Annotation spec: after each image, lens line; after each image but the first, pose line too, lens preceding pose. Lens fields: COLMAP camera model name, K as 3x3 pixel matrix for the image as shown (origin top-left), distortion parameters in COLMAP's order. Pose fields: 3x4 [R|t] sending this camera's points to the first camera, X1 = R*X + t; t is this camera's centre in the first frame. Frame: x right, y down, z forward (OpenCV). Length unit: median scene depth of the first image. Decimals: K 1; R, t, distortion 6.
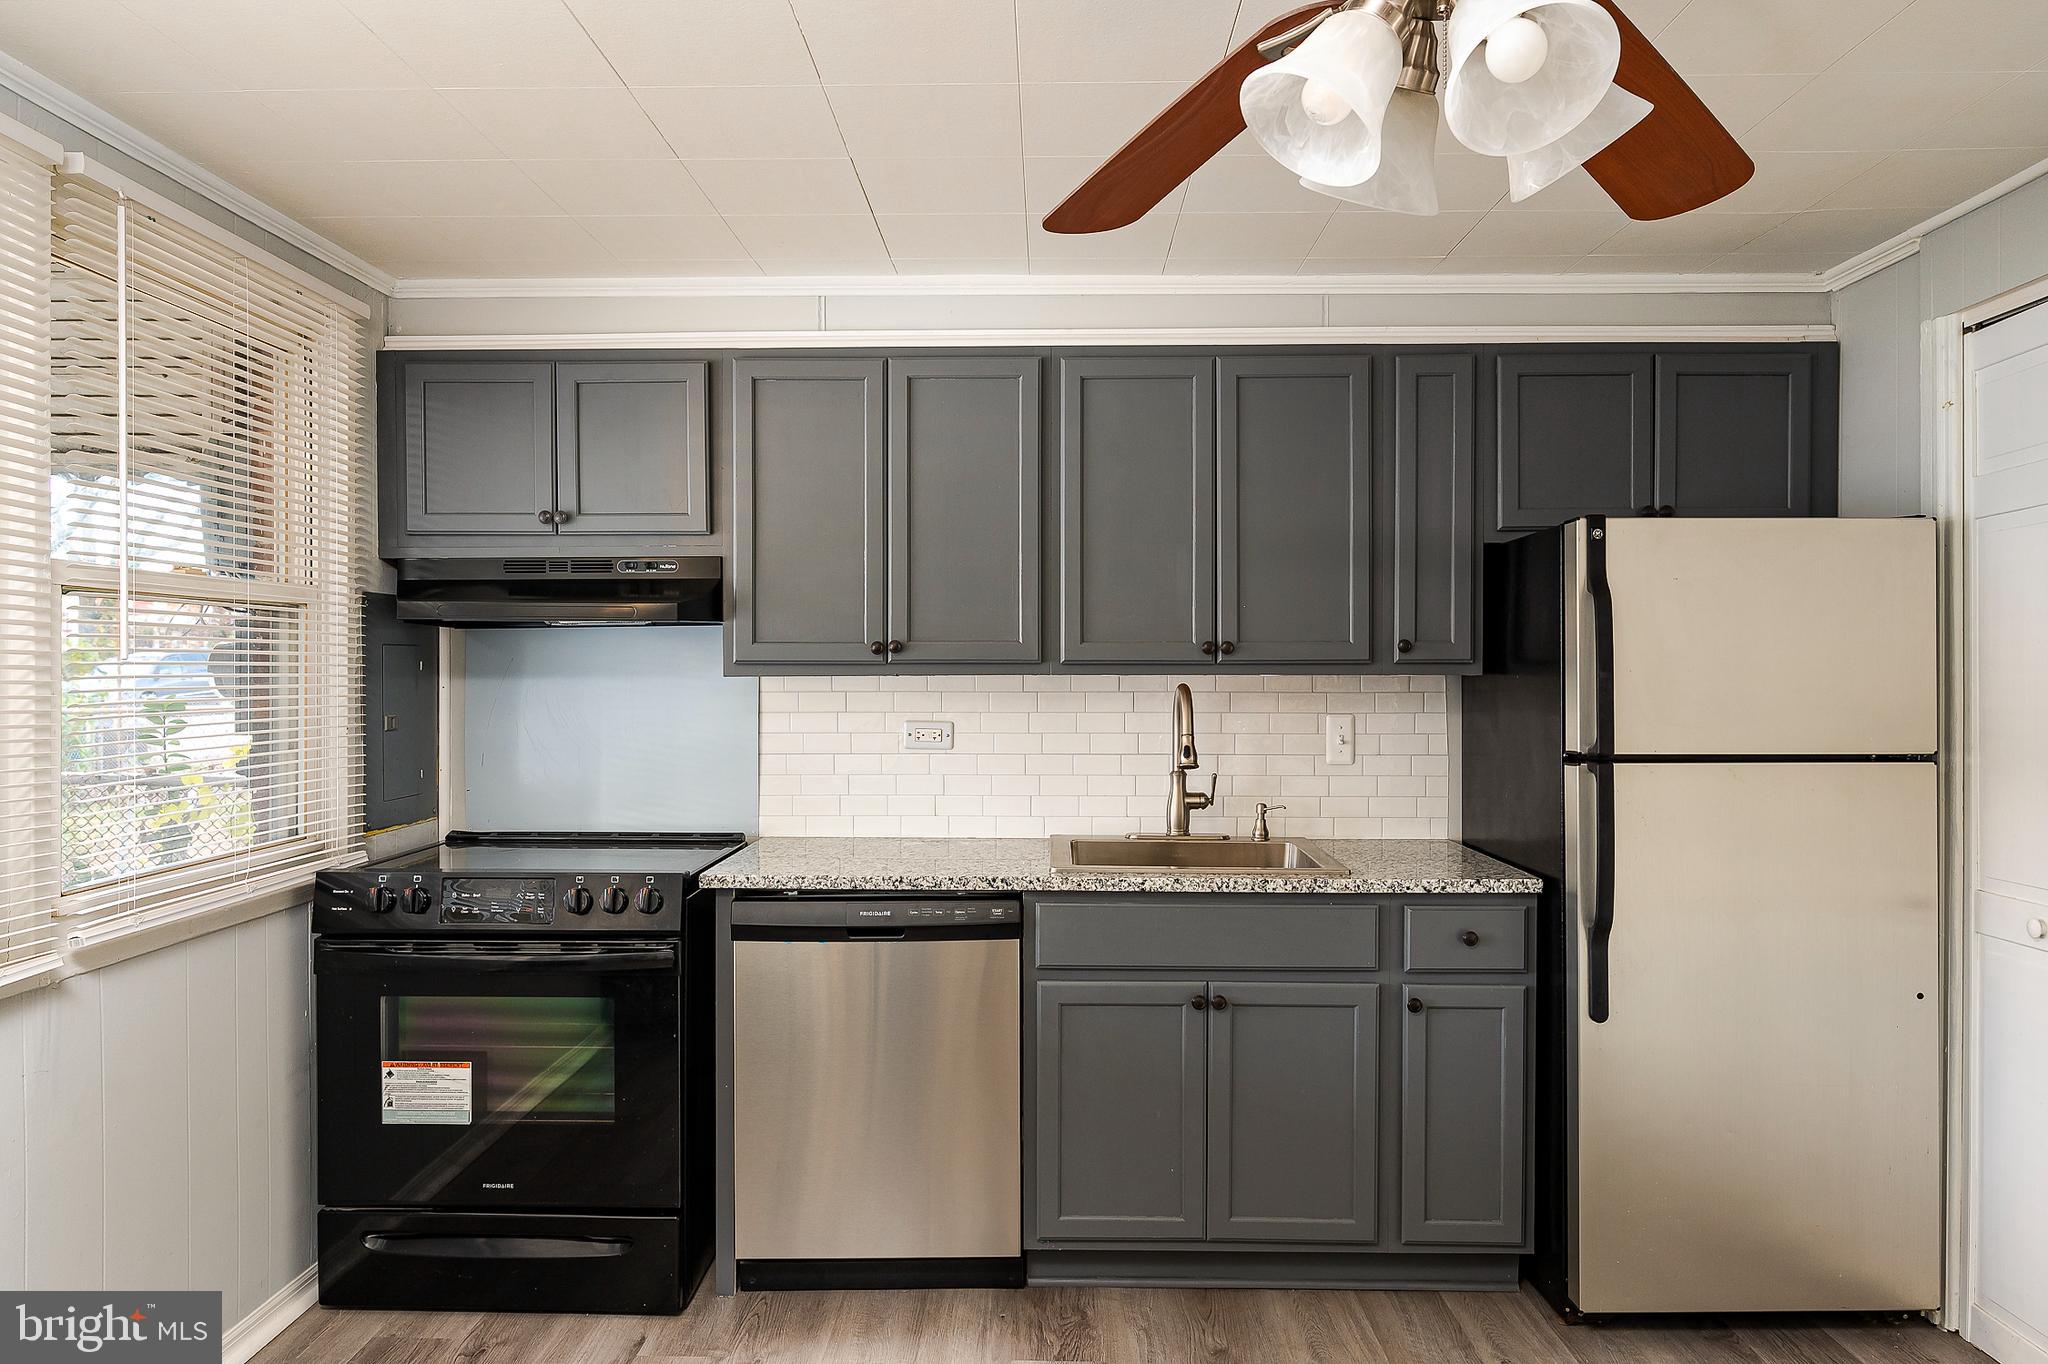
lens RADIAL K [[1329.4, 0, 1022.7], [0, 1329.4, 693.6], [0, 0, 1]] dist [-0.005361, -0.003870]
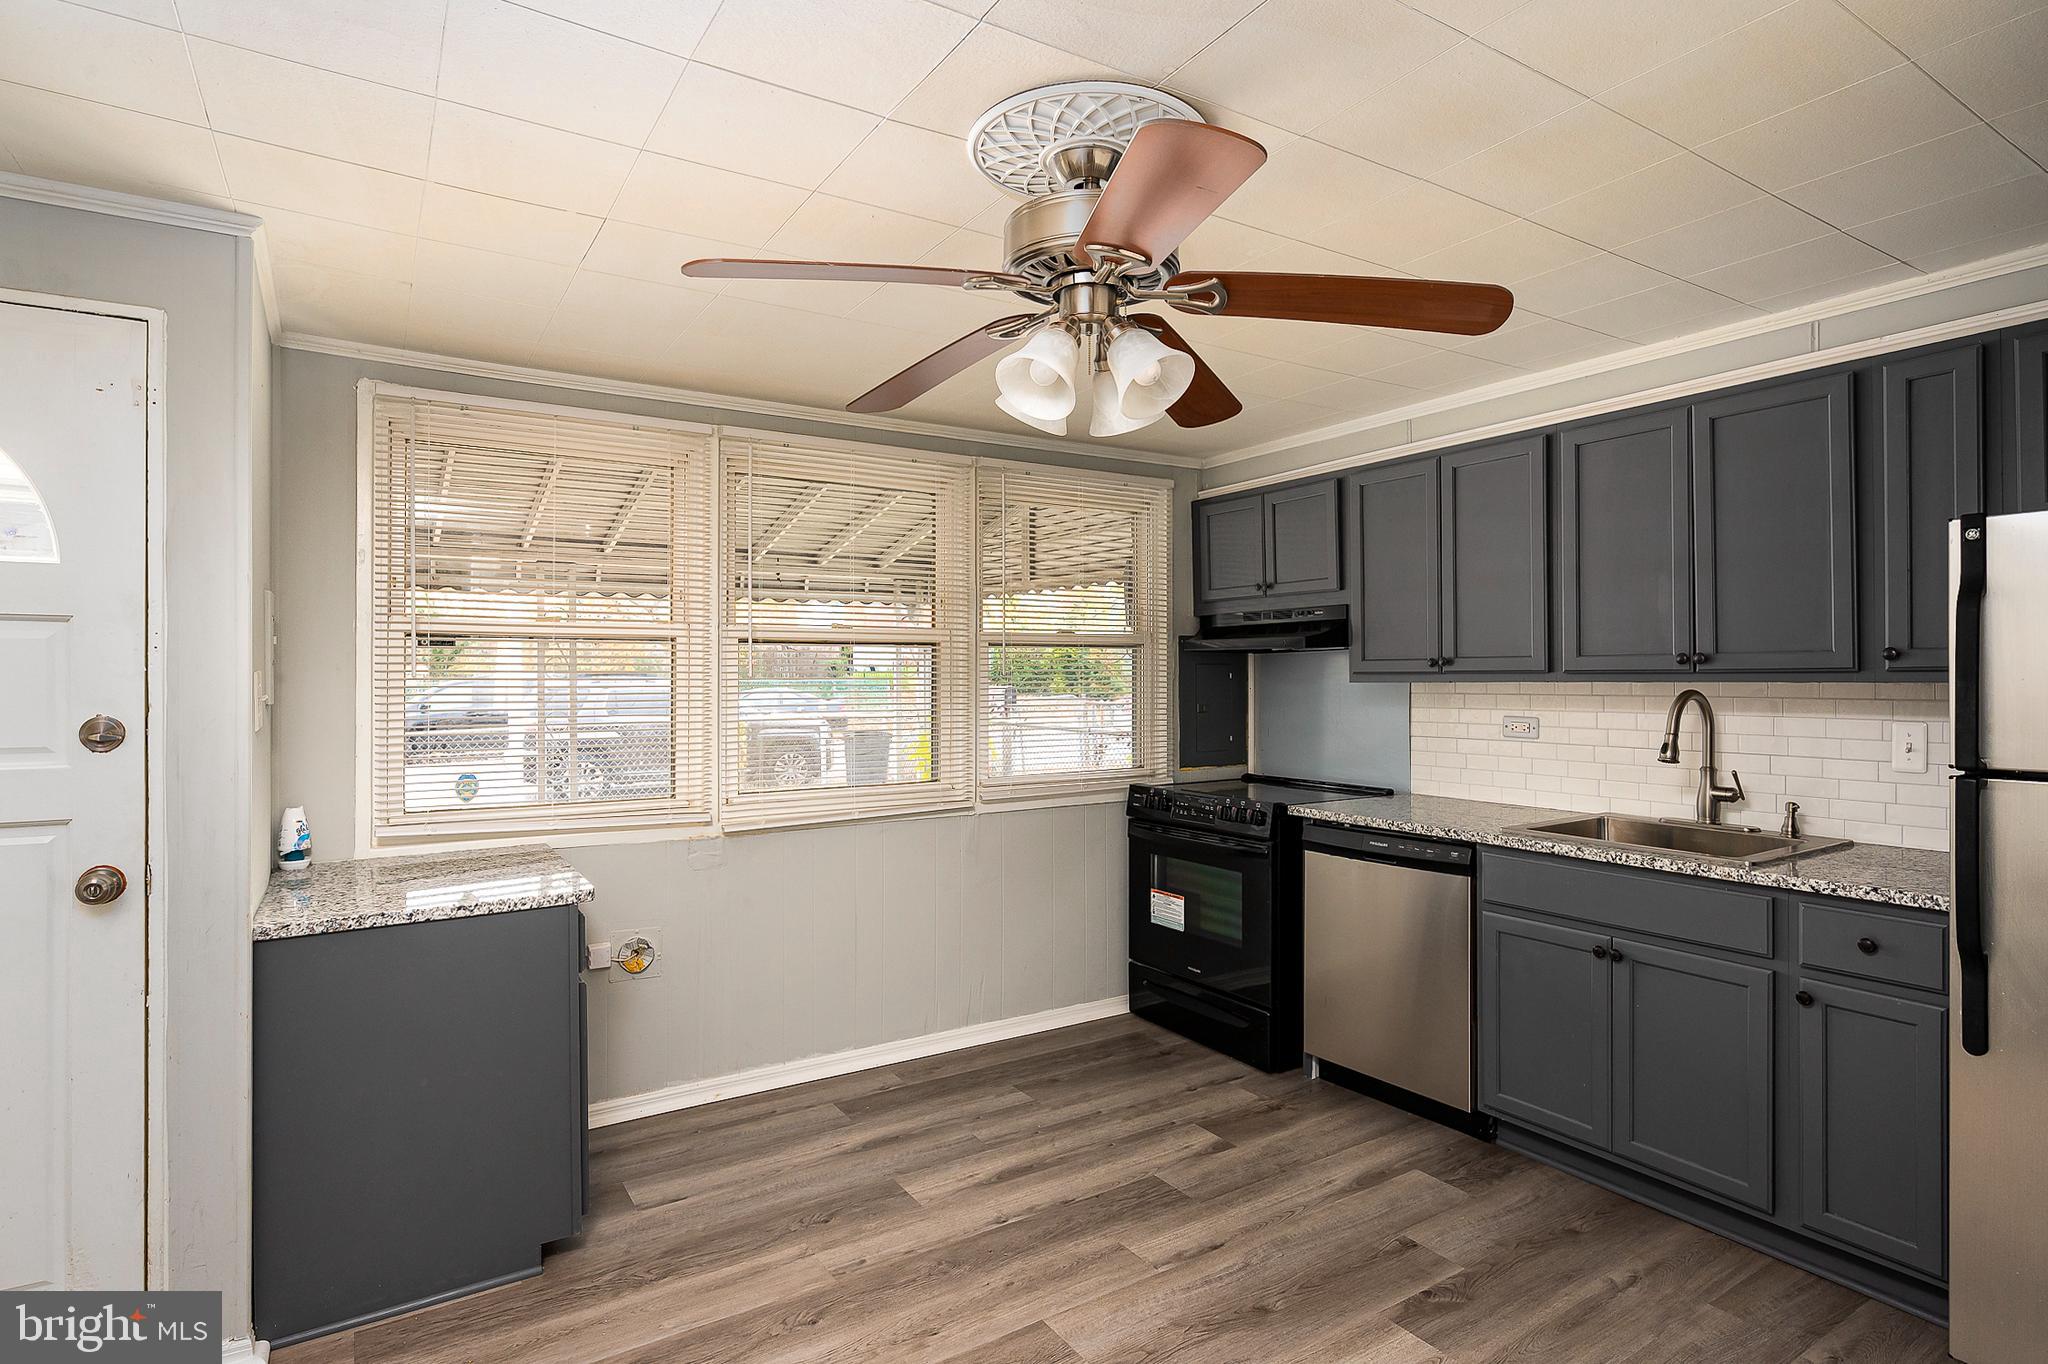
lens RADIAL K [[1055.1, 0, 1036.6], [0, 1055.1, 672.9], [0, 0, 1]] dist [0.000210, 0.001279]
pose [[0.561458, -0.005614, -0.827486, 0.626130], [-0.007848, 0.999896, -0.012108, -0.007192], [0.827468, 0.013292, 0.561355, 0.025298]]
